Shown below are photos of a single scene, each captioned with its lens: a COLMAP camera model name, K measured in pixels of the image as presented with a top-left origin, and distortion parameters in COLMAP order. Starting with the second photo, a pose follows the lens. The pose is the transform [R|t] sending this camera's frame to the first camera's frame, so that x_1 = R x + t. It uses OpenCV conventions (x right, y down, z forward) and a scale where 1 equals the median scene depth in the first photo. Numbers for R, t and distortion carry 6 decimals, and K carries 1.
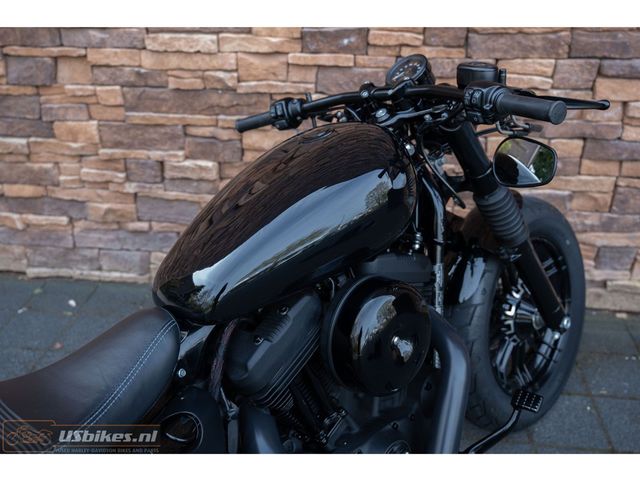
lens RADIAL K [[652.5, 0, 316.7], [0, 652.5, 197.3], [0, 0, 1]] dist [-0.043007, 0.000000]
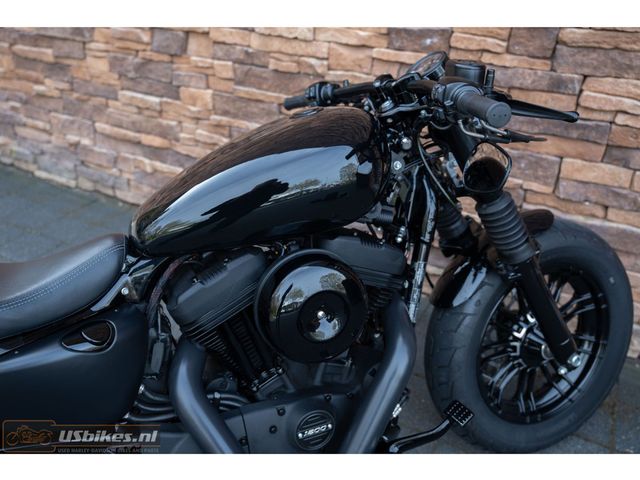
lens RADIAL K [[590.4, 0, 281.4], [0, 590.4, 223.5], [0, 0, 1]] dist [-0.024550, 0.000000]
pose [[0.919784, 0.199928, -0.337679, 0.194796], [-0.181460, 0.979653, 0.085749, 0.003478], [0.347951, -0.017595, 0.937347, 0.048145]]
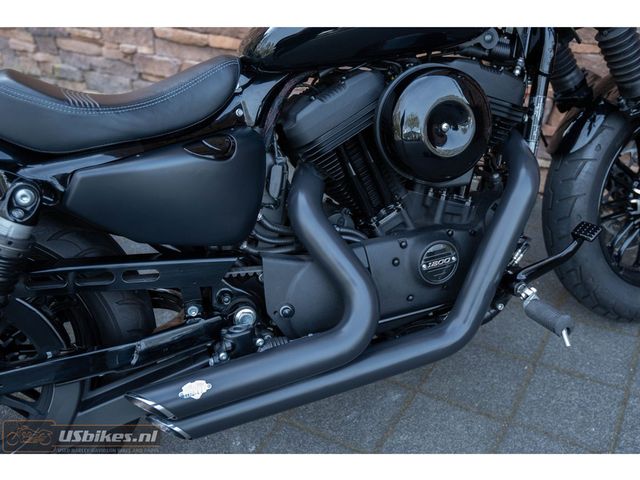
lens RADIAL K [[683.9, 0, 375.5], [0, 683.9, 239.8], [0, 0, 1]] dist [-0.009538, 0.000000]
pose [[0.939504, 0.184250, -0.288765, 0.197945], [-0.154138, 0.980242, 0.123962, 0.151972], [0.305899, -0.071953, 0.949341, -0.034639]]
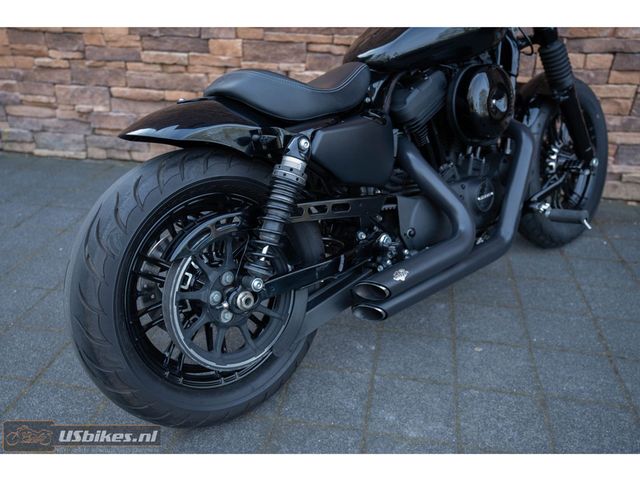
lens RADIAL K [[594.5, 0, 295.6], [0, 594.5, 264.5], [0, 0, 1]] dist [0.013230, 0.000000]
pose [[0.997083, 0.048110, -0.059250, -0.140136], [-0.045575, 0.998017, 0.043414, 0.314328], [0.061221, -0.040587, 0.997299, -0.270846]]
